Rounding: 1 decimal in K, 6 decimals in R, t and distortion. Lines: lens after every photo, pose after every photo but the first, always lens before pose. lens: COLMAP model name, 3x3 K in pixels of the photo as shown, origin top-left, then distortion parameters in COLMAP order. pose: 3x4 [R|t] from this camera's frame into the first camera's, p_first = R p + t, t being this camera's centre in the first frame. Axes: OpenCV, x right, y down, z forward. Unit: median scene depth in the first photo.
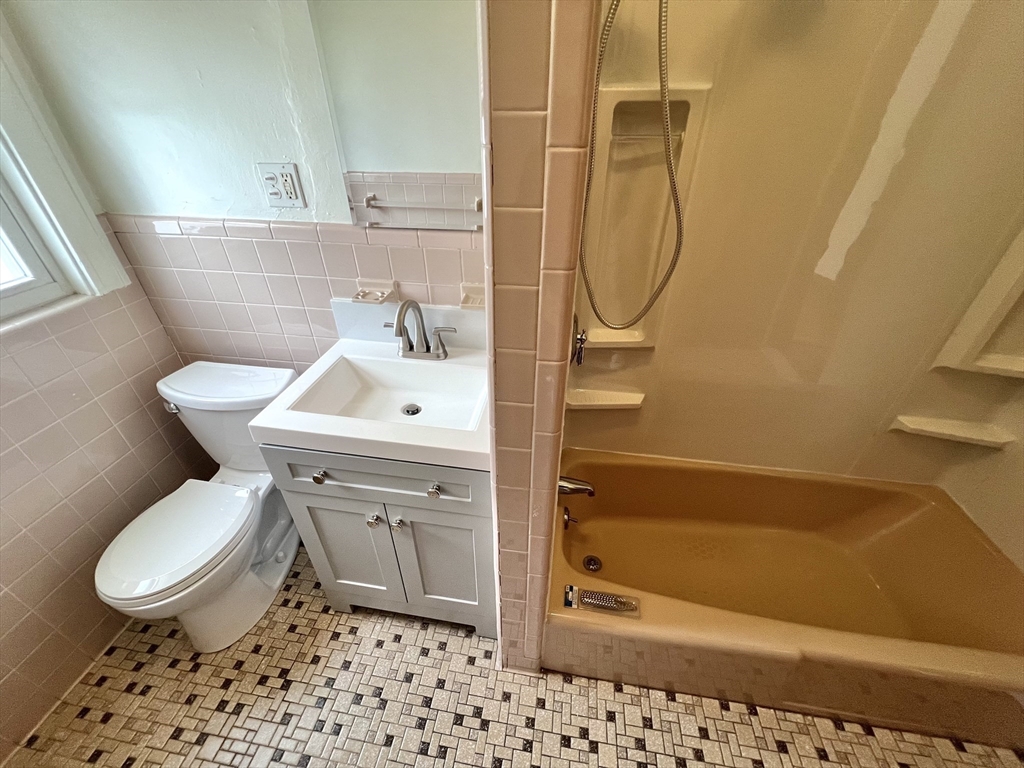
lens RADIAL K [[409.1, 0, 508.3], [0, 409.1, 380.3], [0, 0, 1]] dist [0.001555, -0.000088]
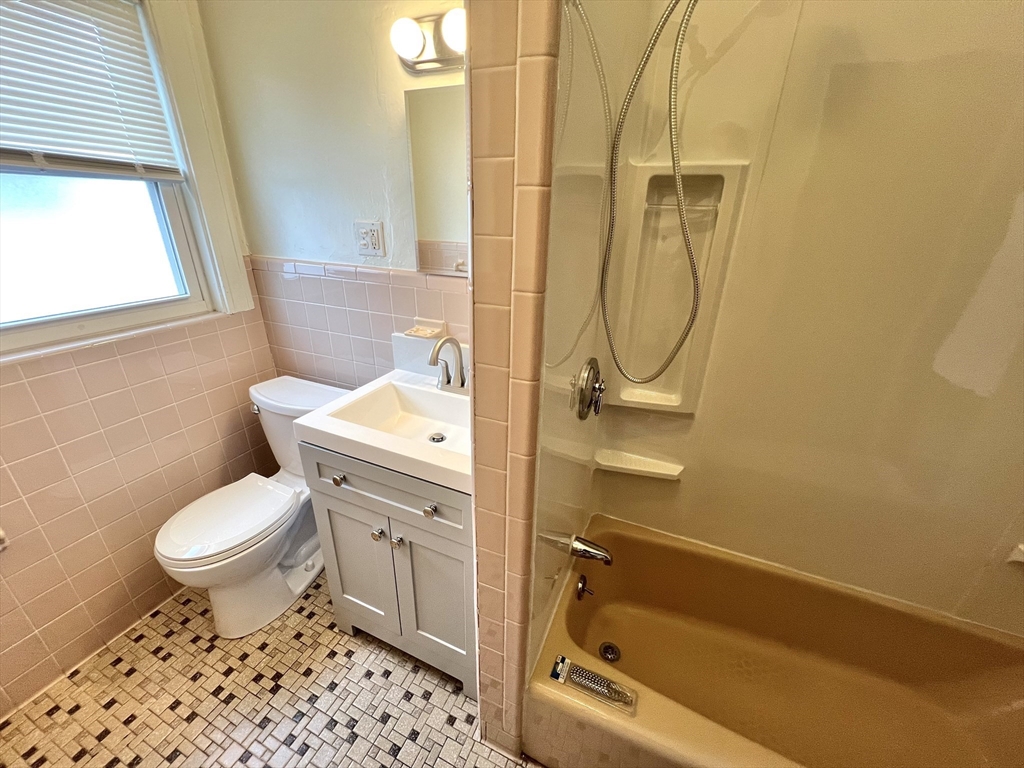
lens RADIAL K [[409.1, 0, 509.9], [0, 409.1, 381.2], [0, 0, 1]] dist [0.001555, -0.000088]
pose [[0.966715, 0.116773, -0.227654, 0.168781], [-0.156346, 0.973934, -0.164340, 0.072508], [0.202530, 0.194463, 0.959774, -0.012536]]
